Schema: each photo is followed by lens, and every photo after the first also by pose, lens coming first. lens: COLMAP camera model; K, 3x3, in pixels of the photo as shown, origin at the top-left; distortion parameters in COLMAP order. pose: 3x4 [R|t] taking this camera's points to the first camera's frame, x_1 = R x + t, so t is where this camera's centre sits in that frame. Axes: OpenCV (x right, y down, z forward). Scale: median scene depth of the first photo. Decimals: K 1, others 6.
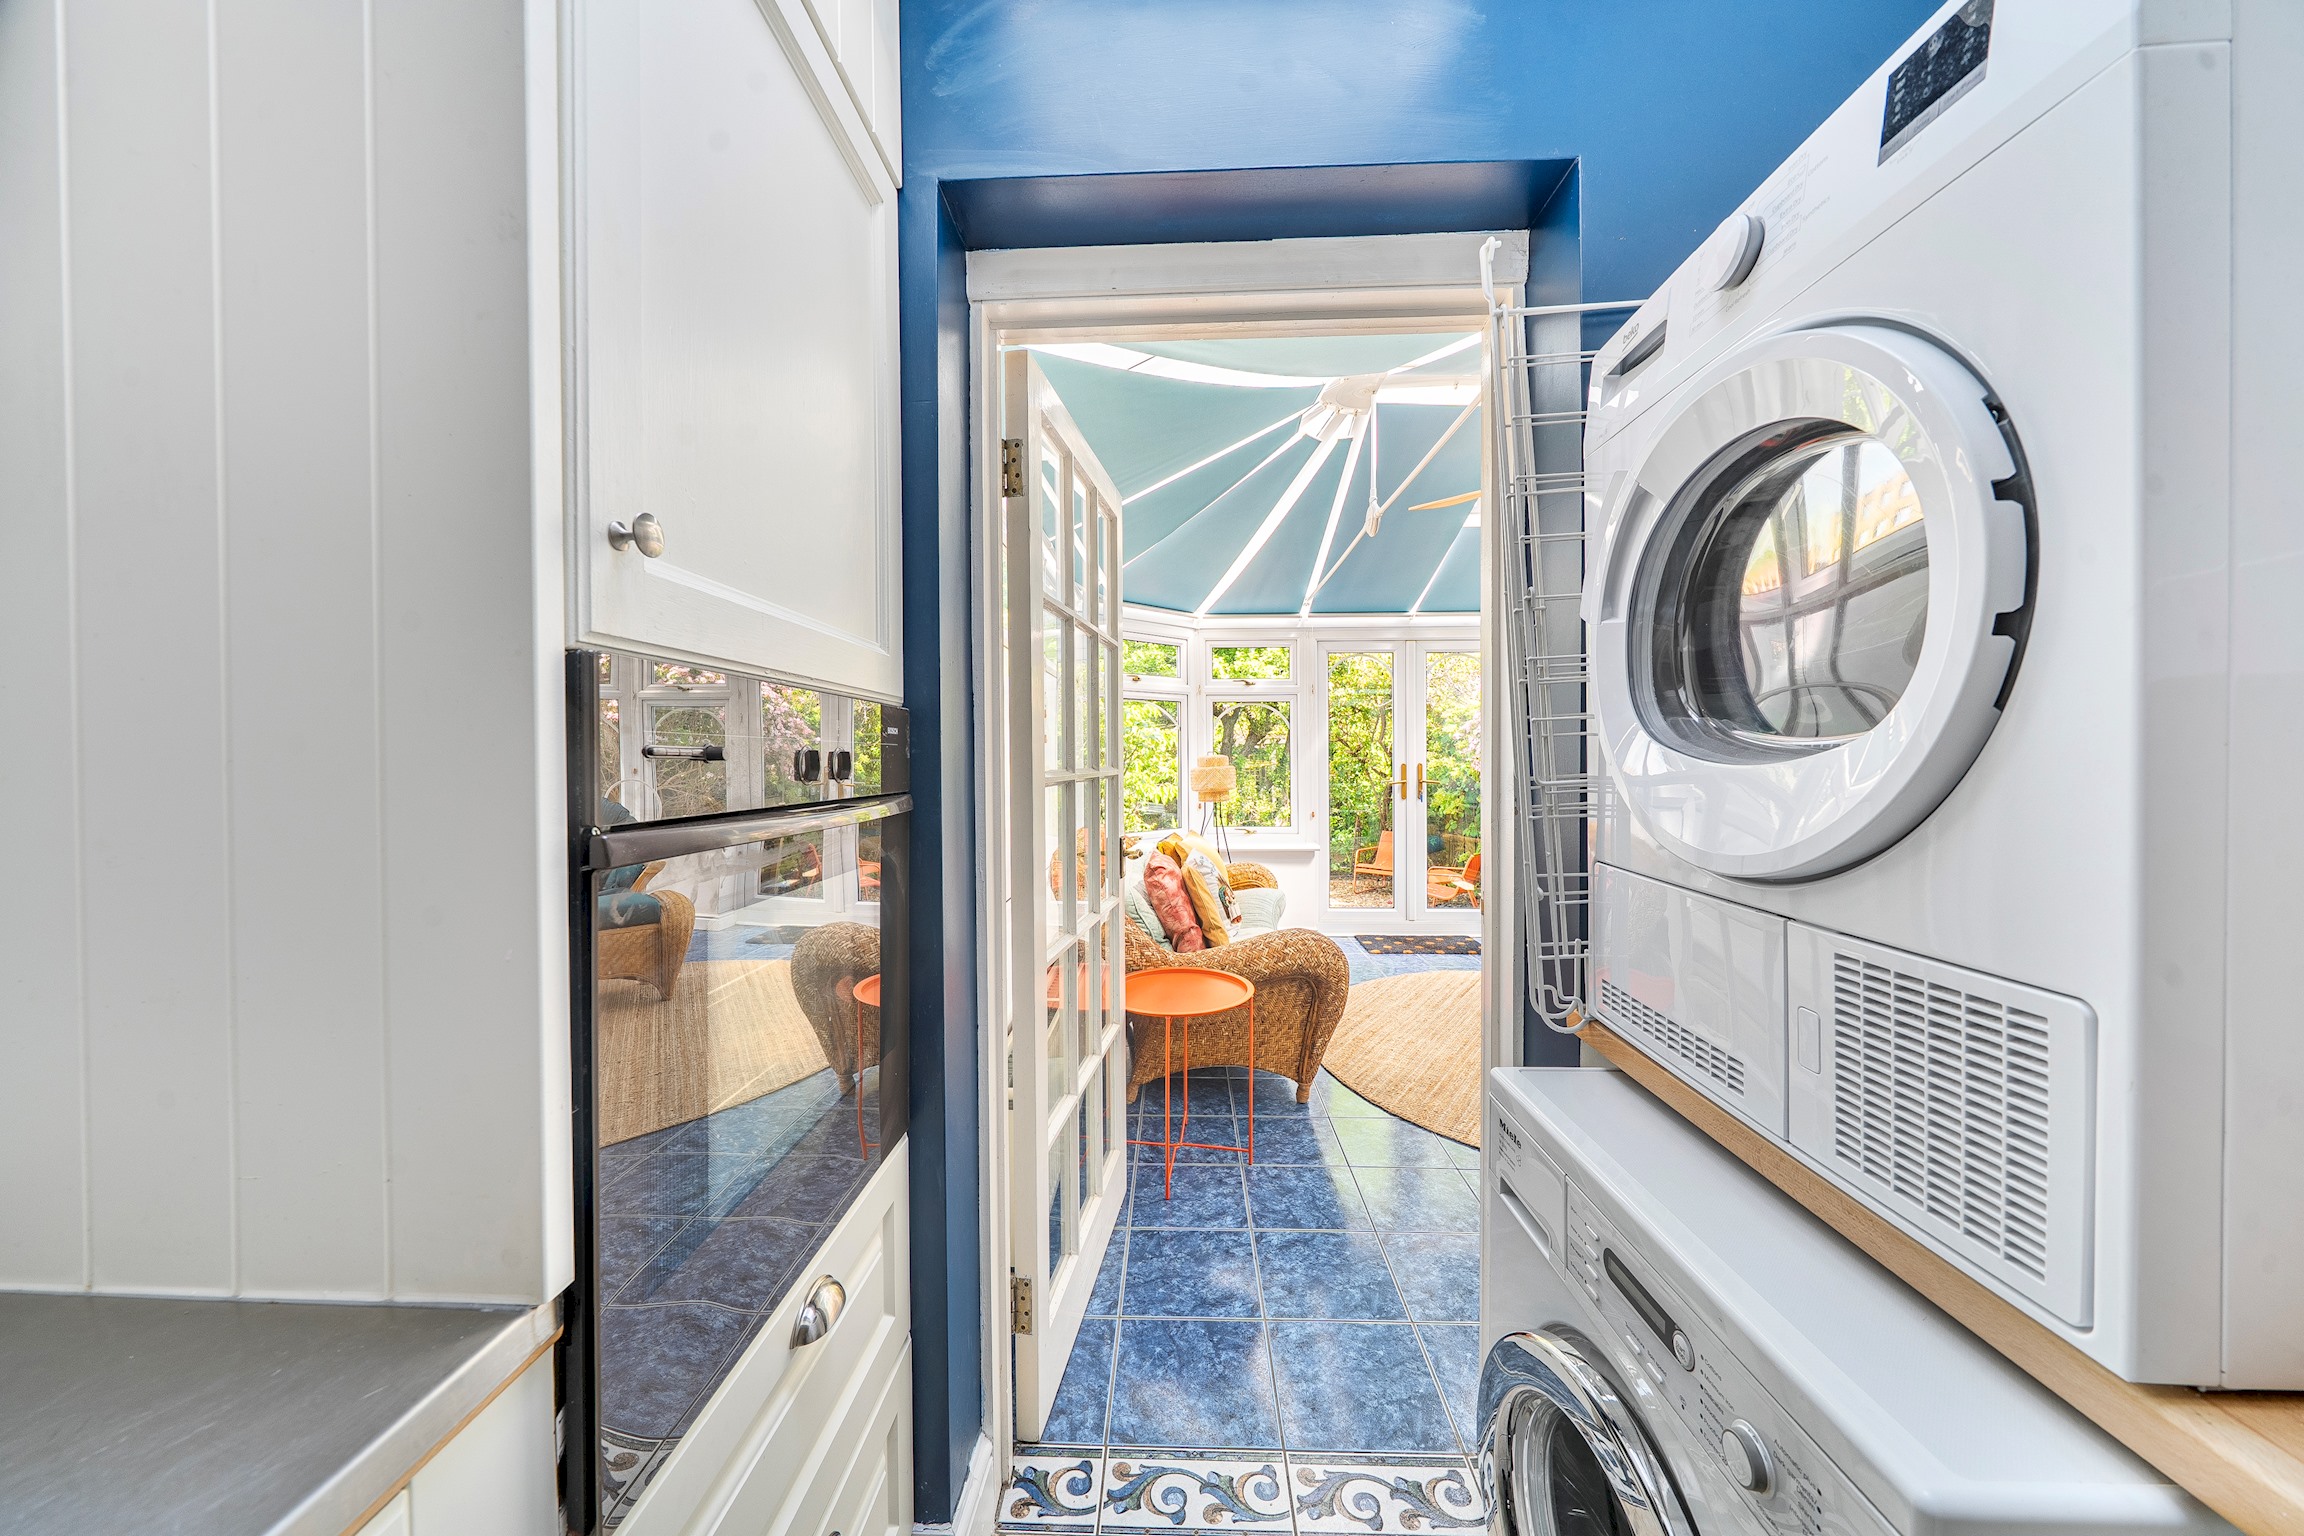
lens RADIAL K [[794.2, 0, 1137.9], [0, 794.2, 763.9], [0, 0, 1]] dist [-0.002324, -0.000174]
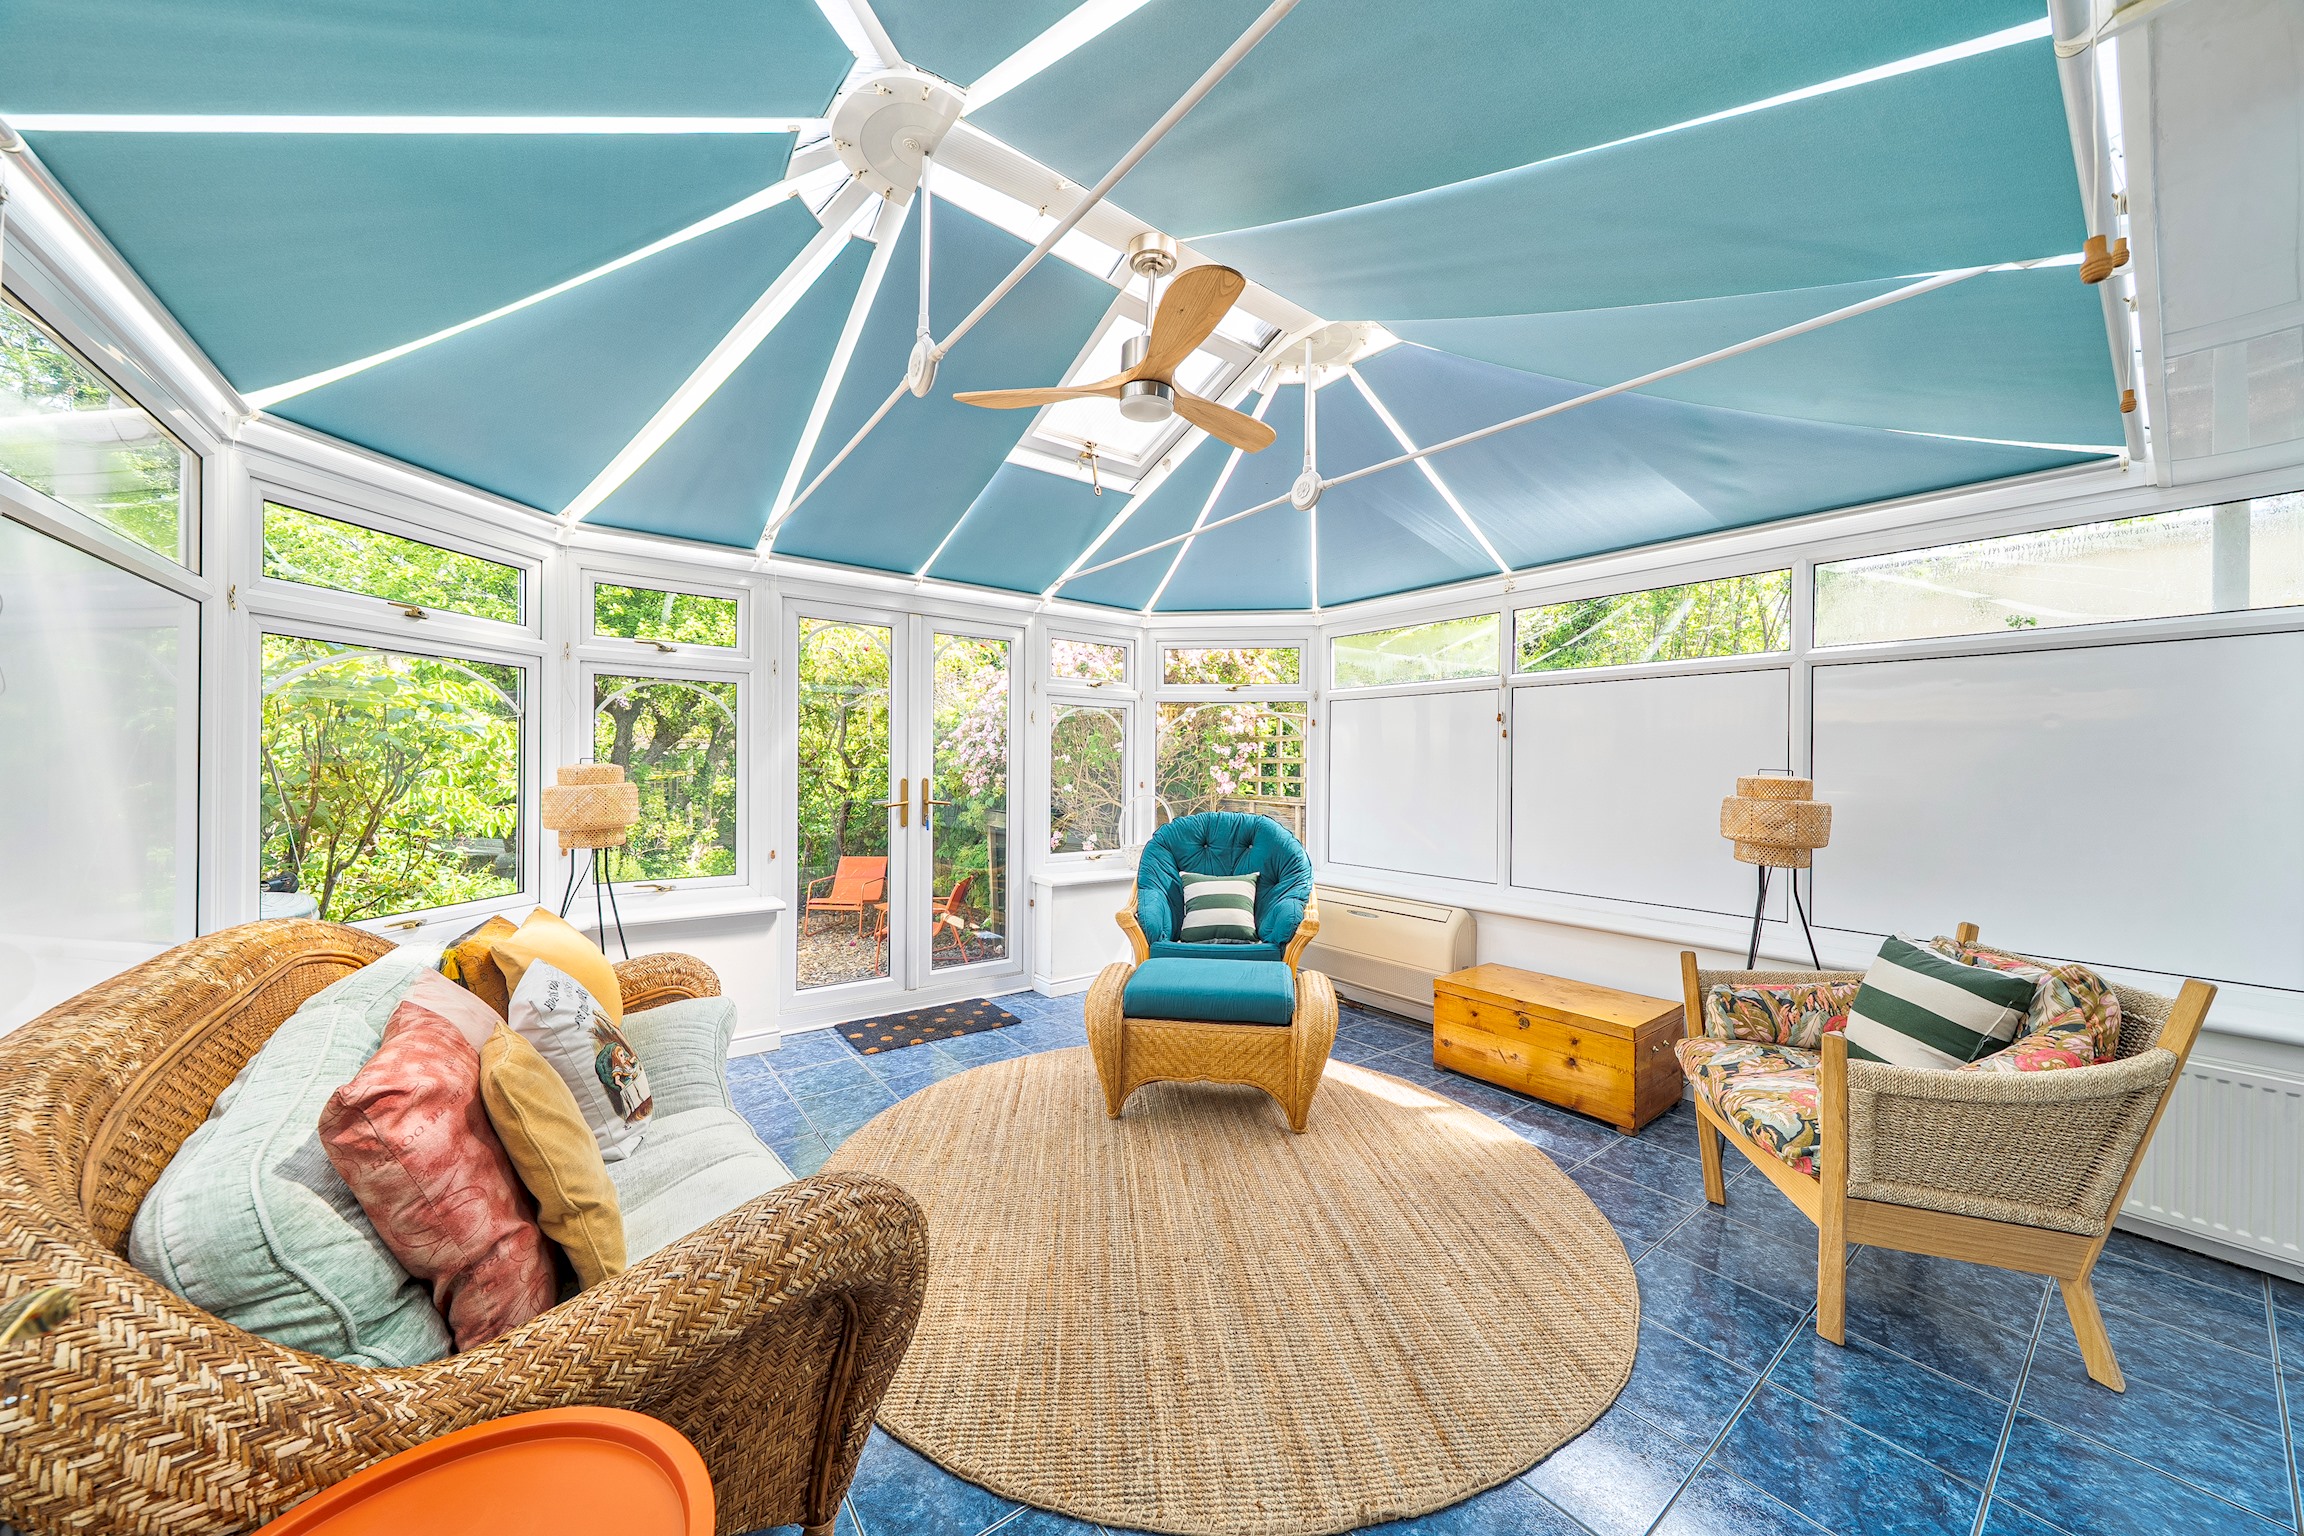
lens RADIAL K [[794.2, 0, 1137.9], [0, 794.2, 763.9], [0, 0, 1]] dist [-0.002324, -0.000174]
pose [[0.771897, 0.013033, 0.635614, 0.032829], [-0.005336, 0.999887, -0.014021, -0.004776], [-0.635725, 0.007431, 0.771880, 0.293570]]
